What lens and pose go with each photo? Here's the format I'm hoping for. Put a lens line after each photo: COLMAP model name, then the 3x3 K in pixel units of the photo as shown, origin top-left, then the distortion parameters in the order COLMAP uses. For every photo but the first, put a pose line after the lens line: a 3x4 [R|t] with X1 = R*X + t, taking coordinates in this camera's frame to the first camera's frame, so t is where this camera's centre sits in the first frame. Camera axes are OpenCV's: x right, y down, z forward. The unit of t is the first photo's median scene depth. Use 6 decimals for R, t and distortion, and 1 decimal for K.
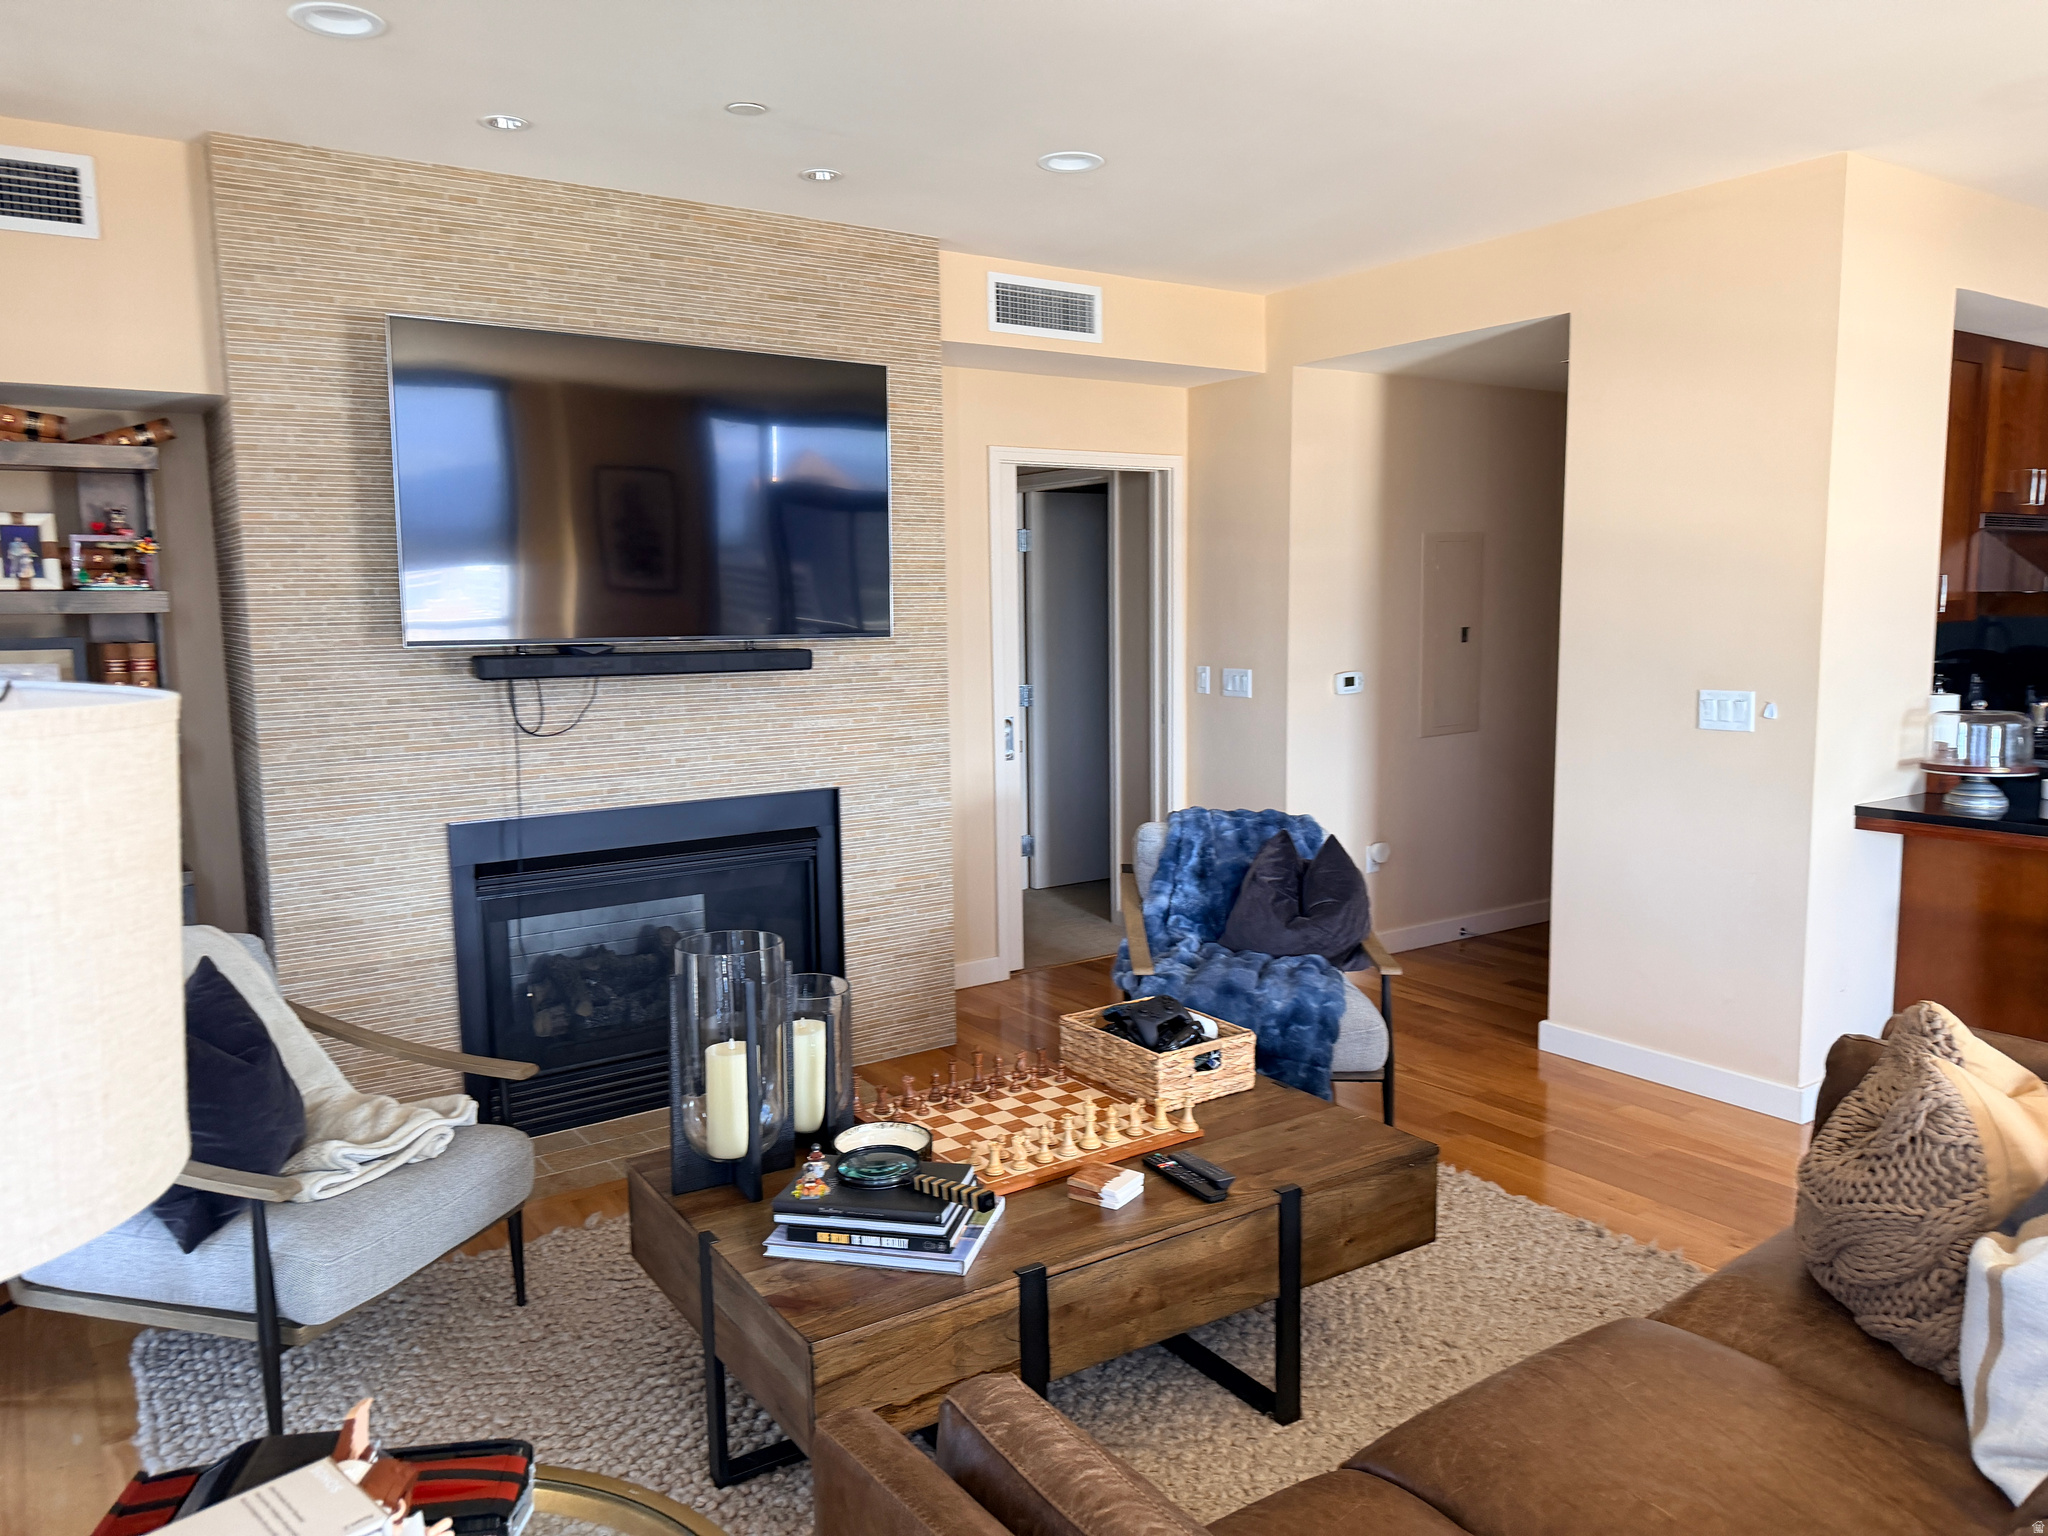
lens RADIAL K [[1430.1, 0, 1016.5], [0, 1430.1, 758.8], [0, 0, 1]] dist [0.062574, -0.080241]
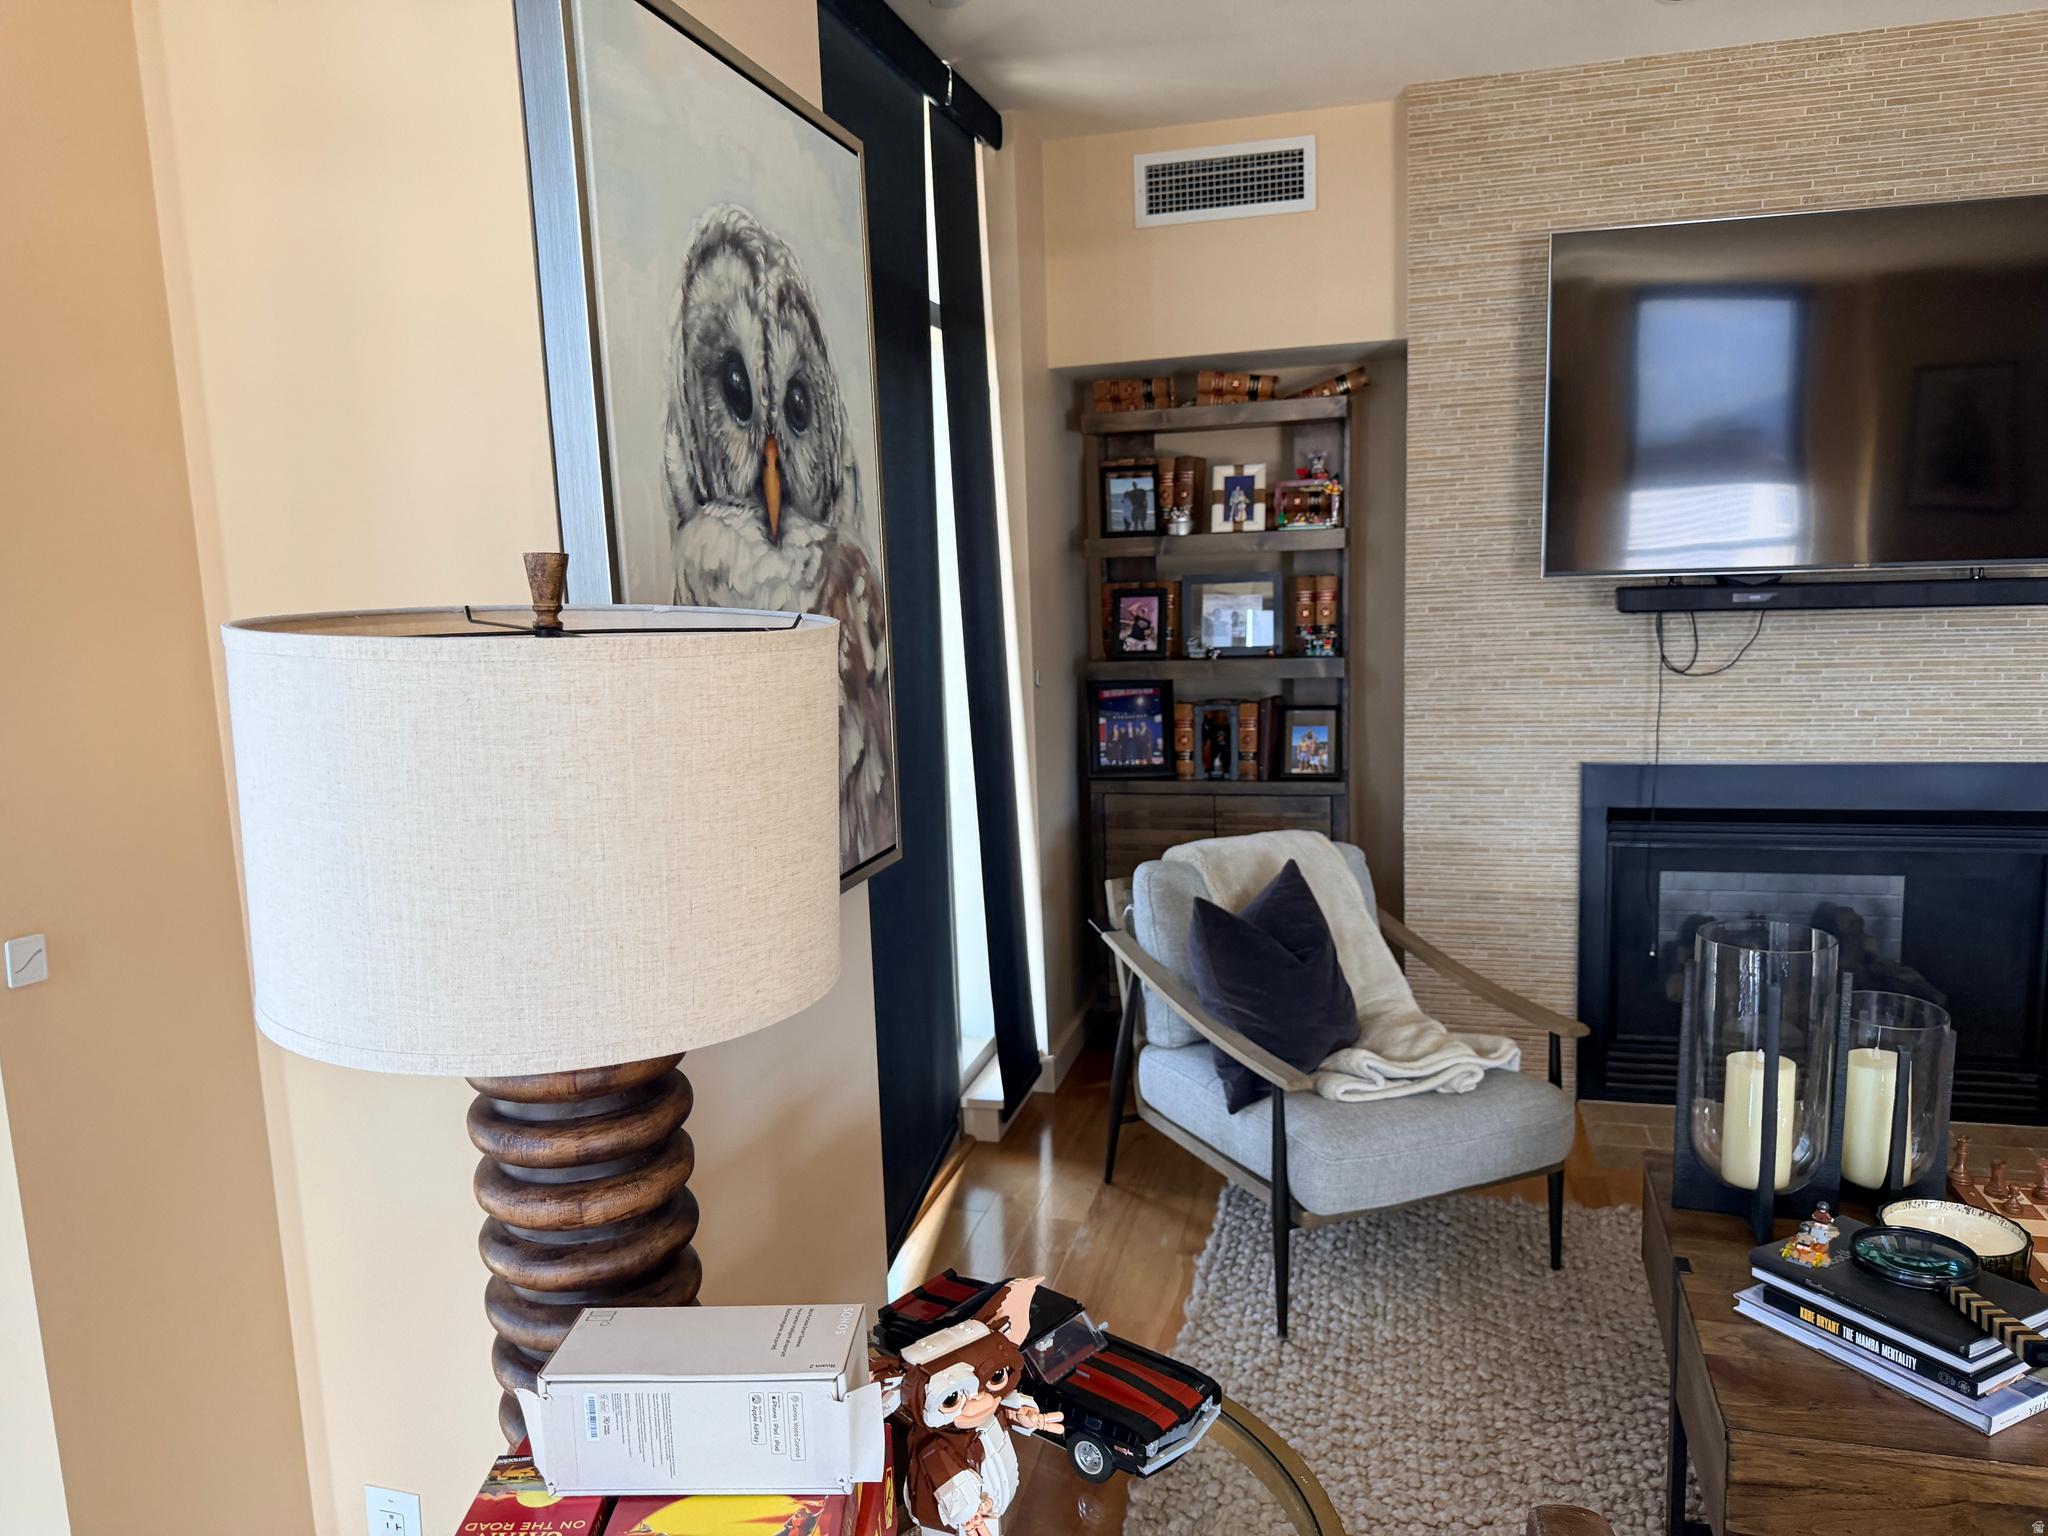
lens RADIAL K [[1447.7, 0, 1024.0], [0, 1447.7, 768.0], [0, 0, 1]] dist [0.073428, -0.122842]
pose [[0.651698, 0.096986, -0.752253, 0.108431], [-0.056271, 0.995240, 0.079564, -0.008564], [0.756389, -0.009521, 0.654053, 0.089101]]
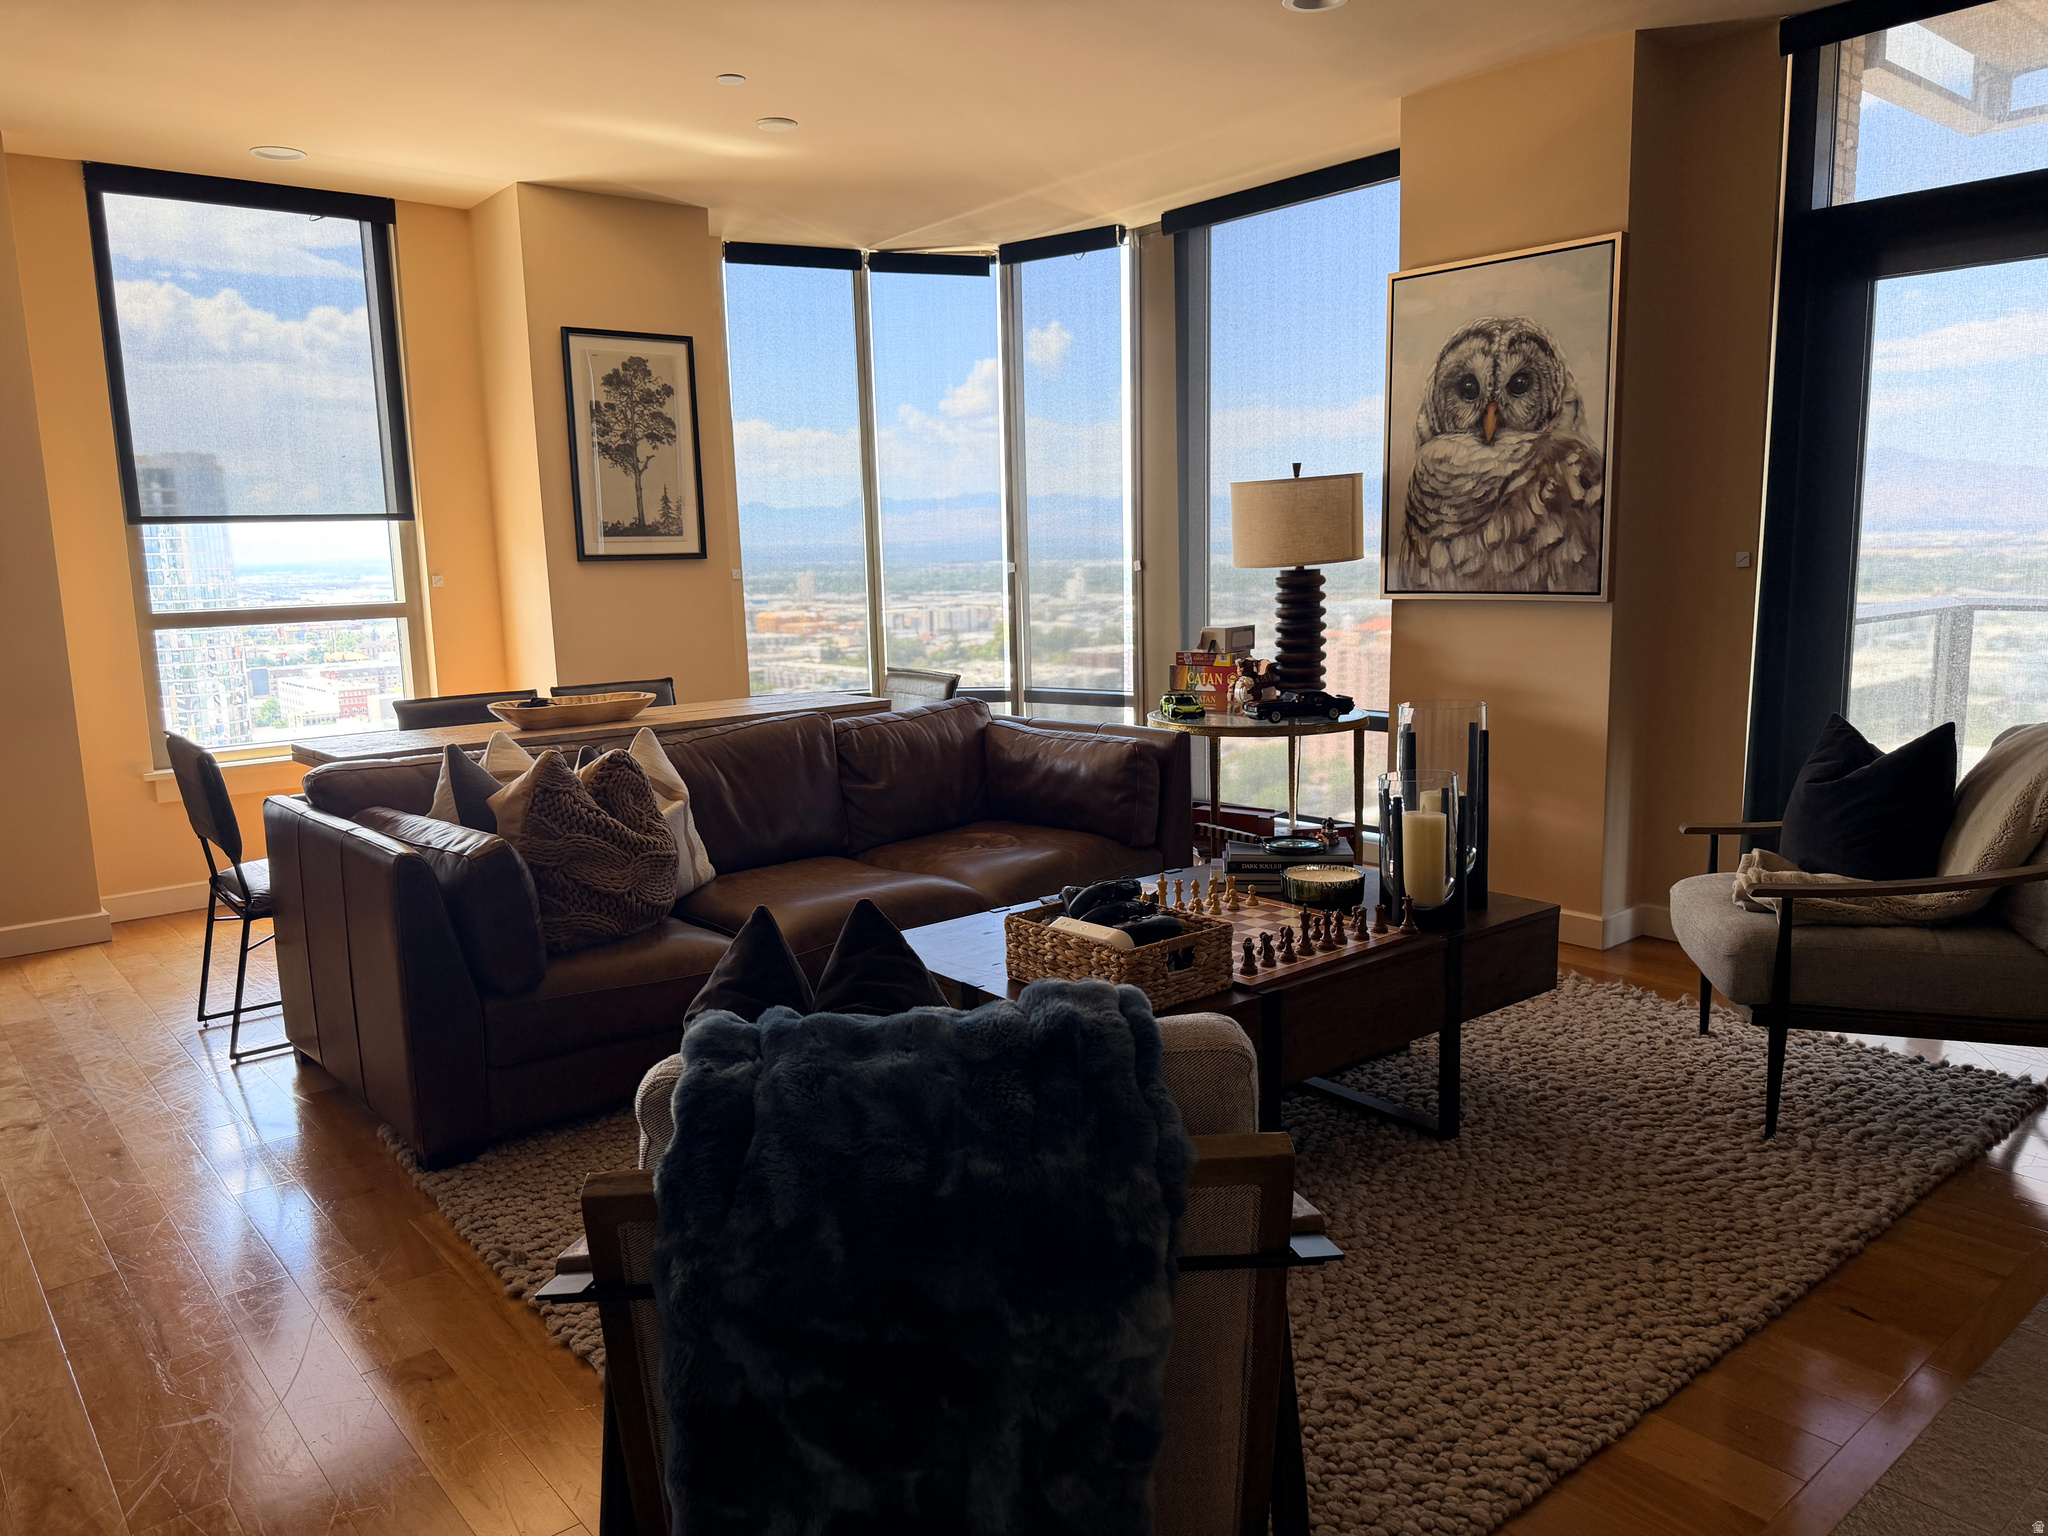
lens RADIAL K [[1447.7, 0, 1024.0], [0, 1447.7, 768.0], [0, 0, 1]] dist [0.073428, -0.122842]
pose [[-0.995352, 0.051407, -0.081441, 0.189484], [0.028119, 0.963901, 0.264772, -0.115884], [0.092112, 0.261251, -0.960866, 1.590792]]
